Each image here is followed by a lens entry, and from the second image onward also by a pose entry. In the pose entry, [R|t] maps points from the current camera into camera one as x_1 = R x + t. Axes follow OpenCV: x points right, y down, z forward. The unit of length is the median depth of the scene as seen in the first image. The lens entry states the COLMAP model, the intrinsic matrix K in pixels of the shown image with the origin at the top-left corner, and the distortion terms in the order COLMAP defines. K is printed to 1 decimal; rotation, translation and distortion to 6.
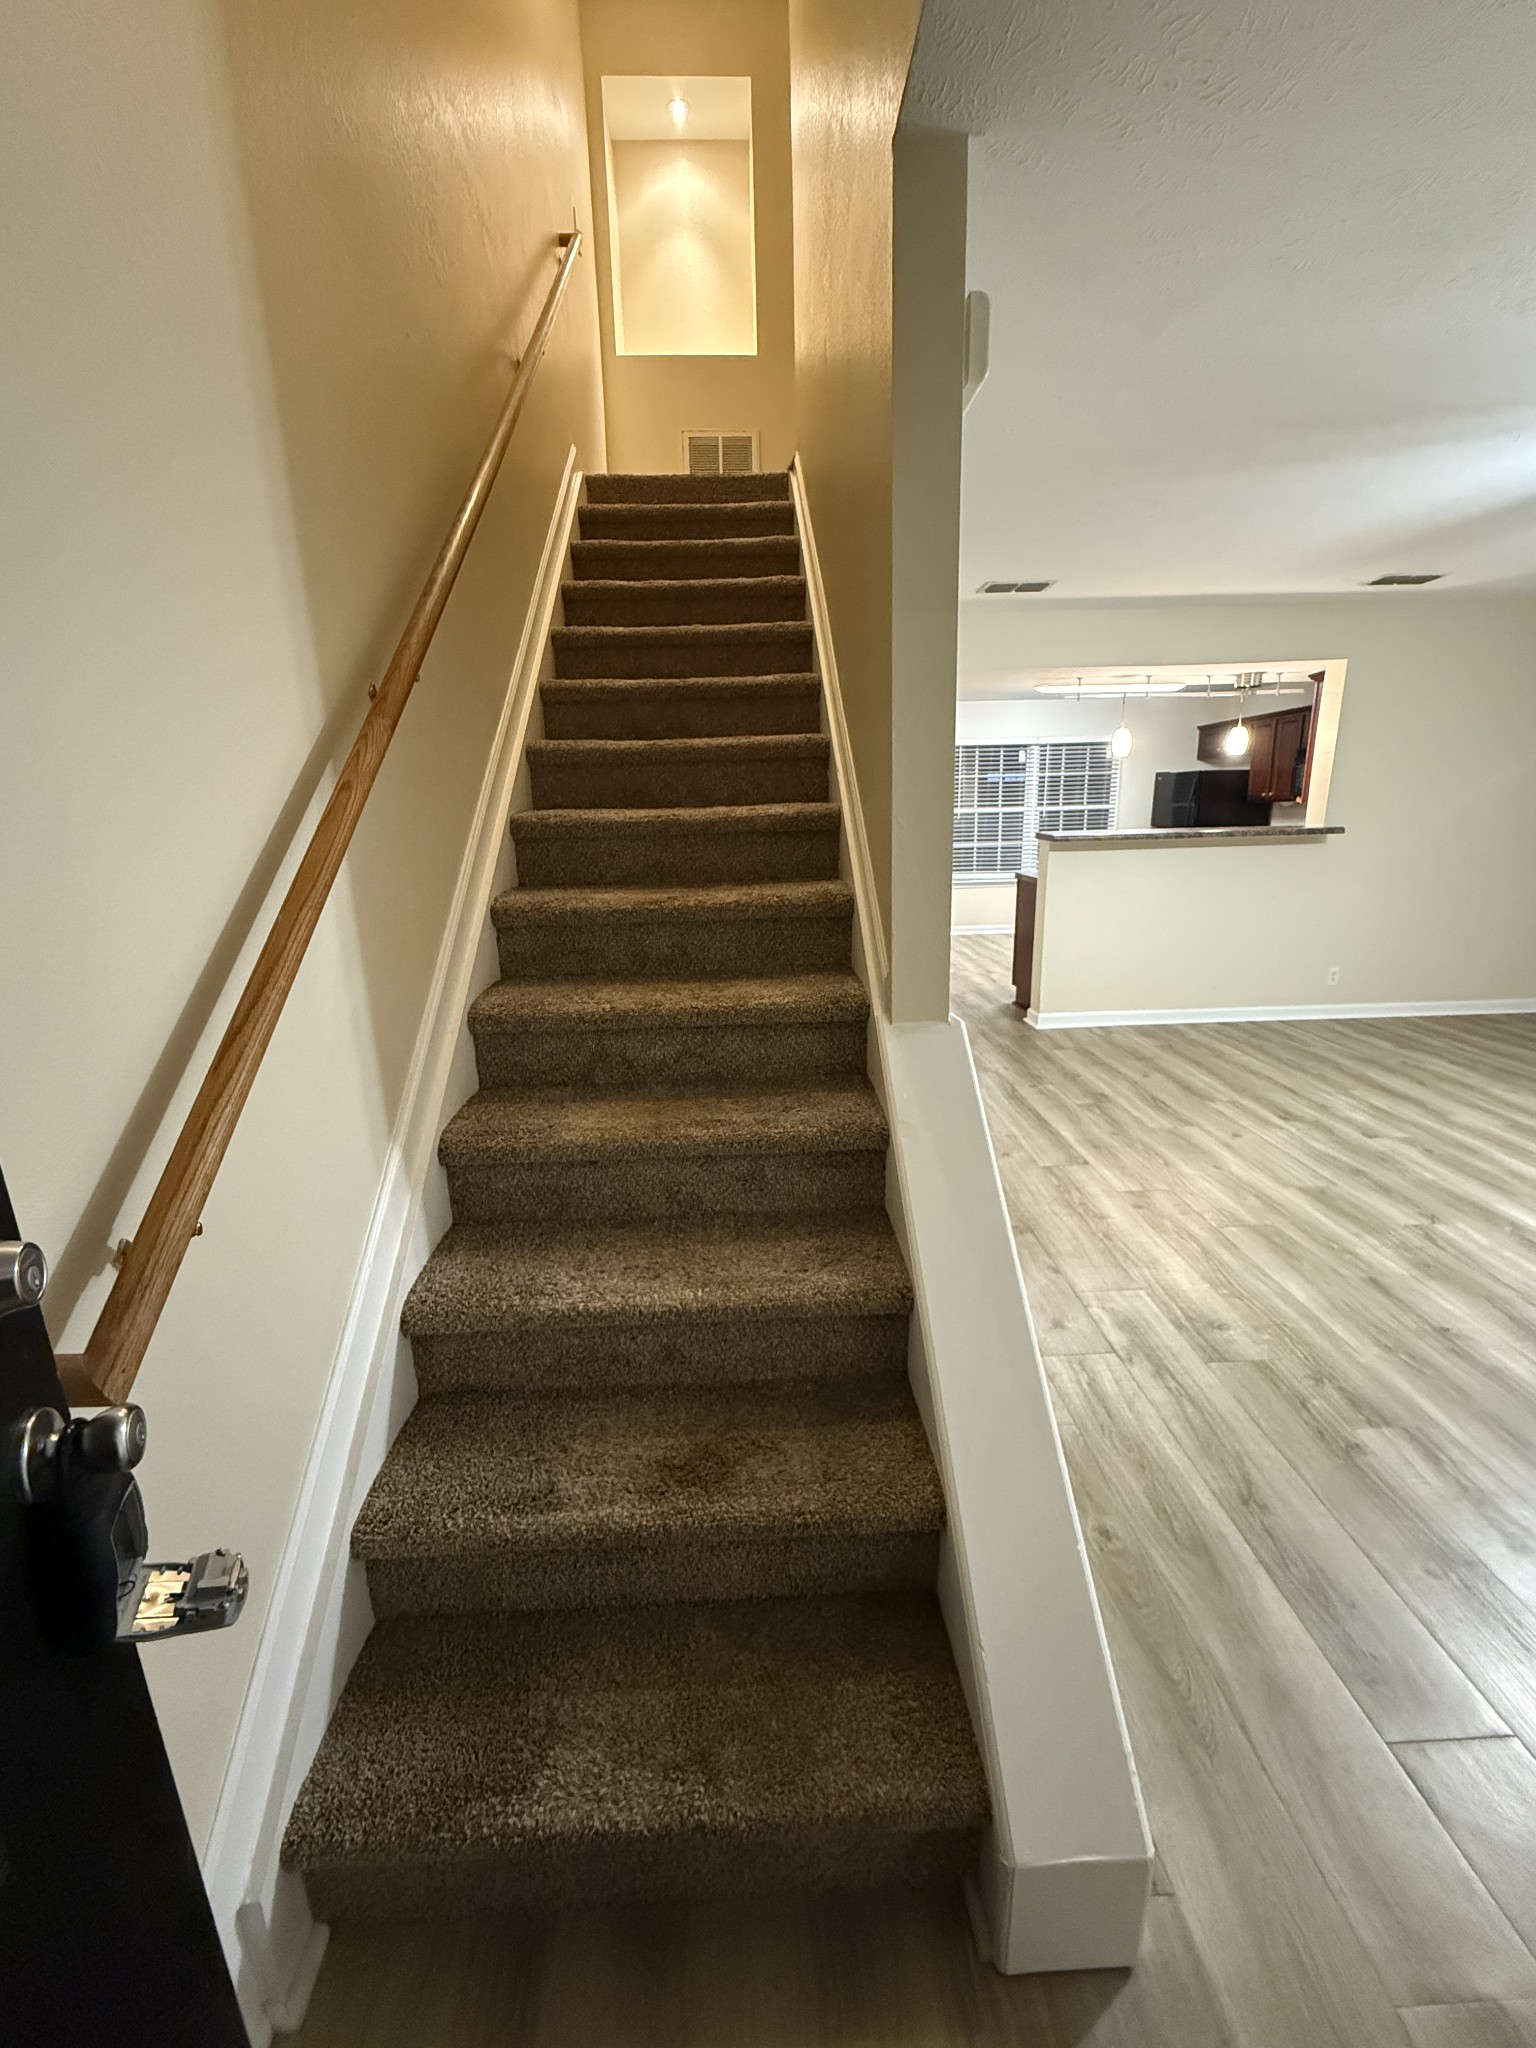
lens RADIAL K [[825.2, 0, 772.1], [0, 825.2, 1019.2], [0, 0, 1]] dist [-0.000895, 0.000350]
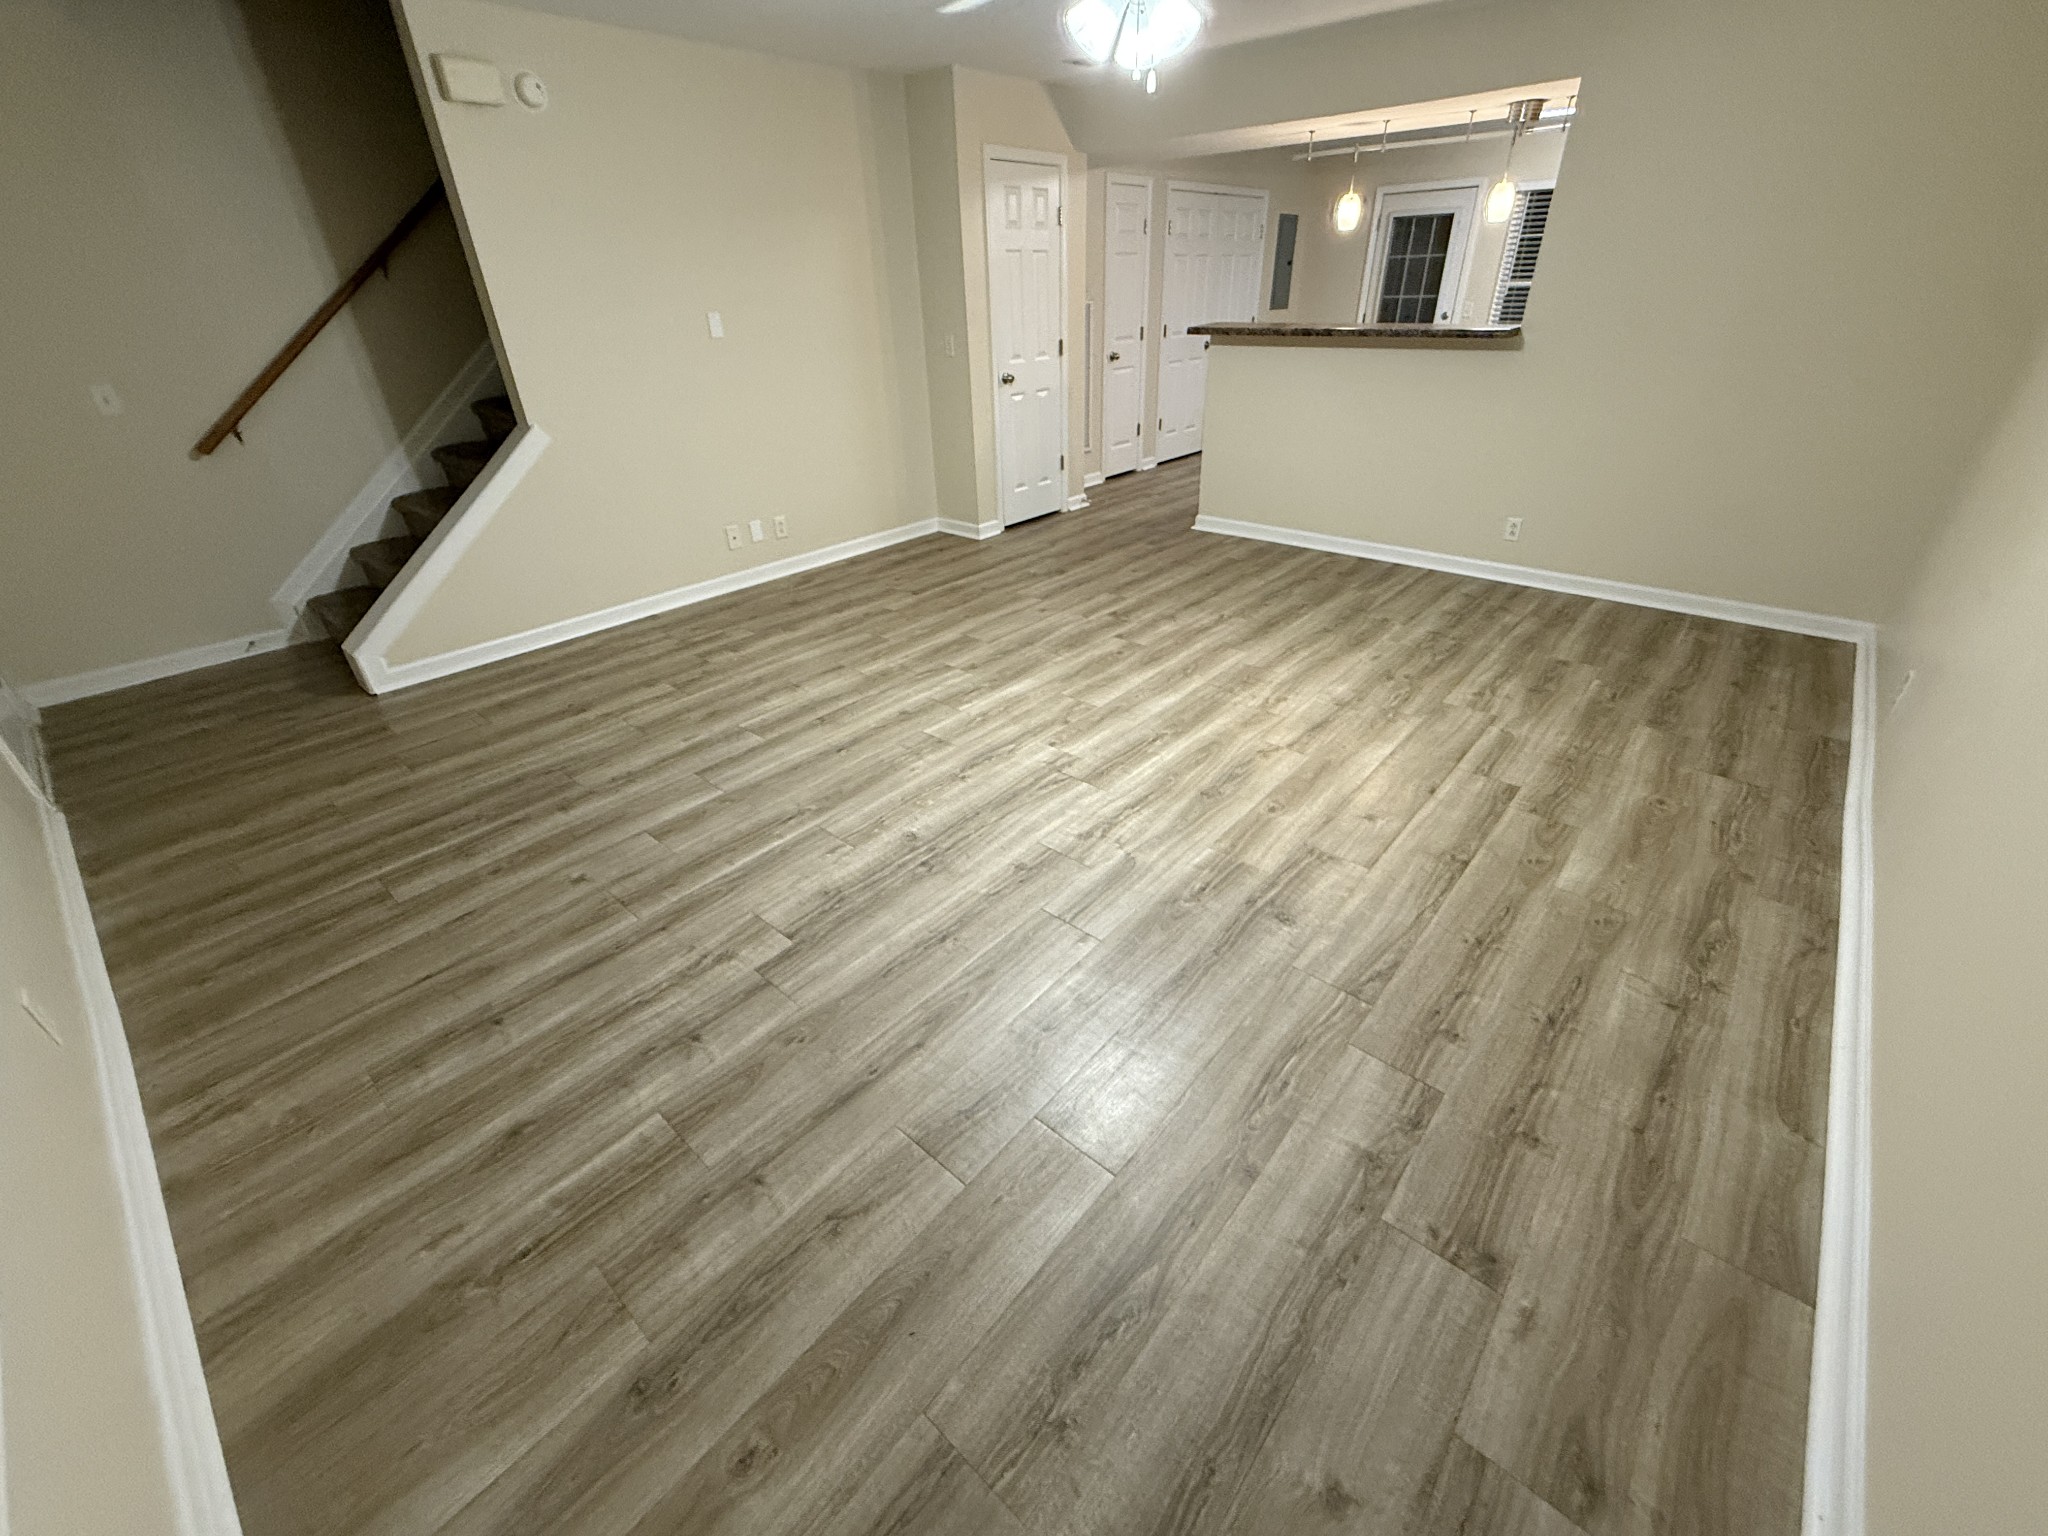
lens RADIAL K [[825.2, 0, 1031.1], [0, 825.2, 761.6], [0, 0, 1]] dist [-0.000895, 0.000350]
pose [[0.739603, 0.344373, -0.578268, 1.240256], [-0.158550, 0.924152, 0.347571, -0.066545], [0.654102, -0.165380, 0.738106, 0.055102]]
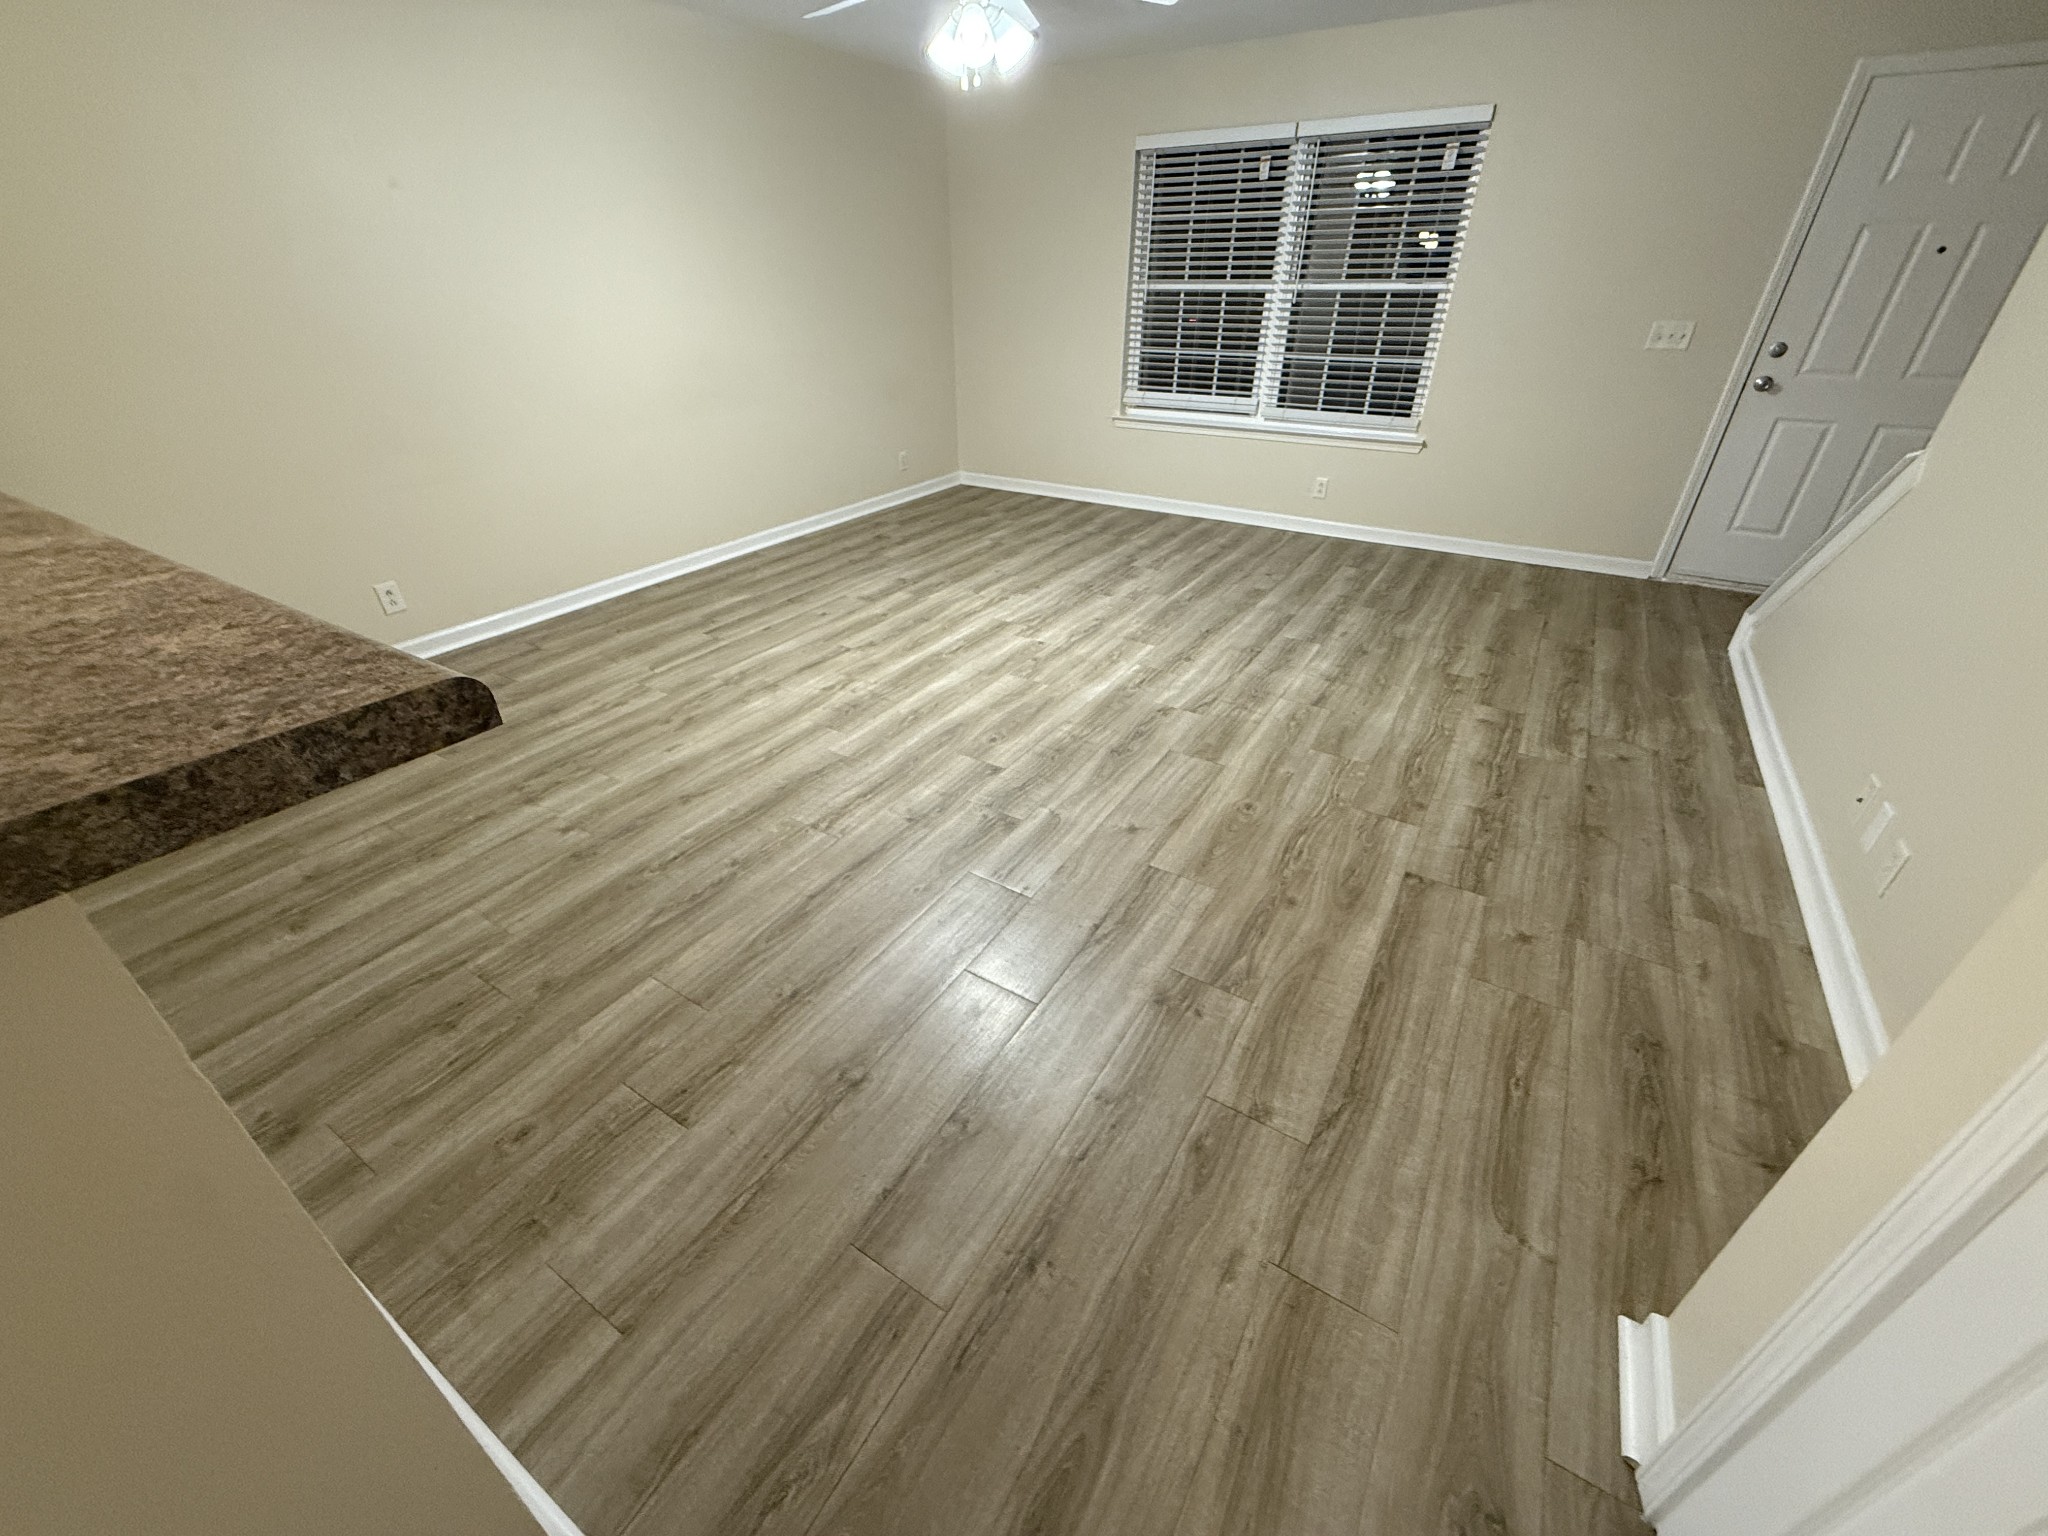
lens RADIAL K [[825.2, 0, 1010.8], [0, 825.2, 773.4], [0, 0, 1]] dist [-0.000895, 0.000350]
pose [[-0.829258, -0.264597, 0.492260, 0.298297], [0.162323, 0.728811, 0.665196, -0.347882], [-0.534773, 0.631524, -0.561422, 1.323120]]
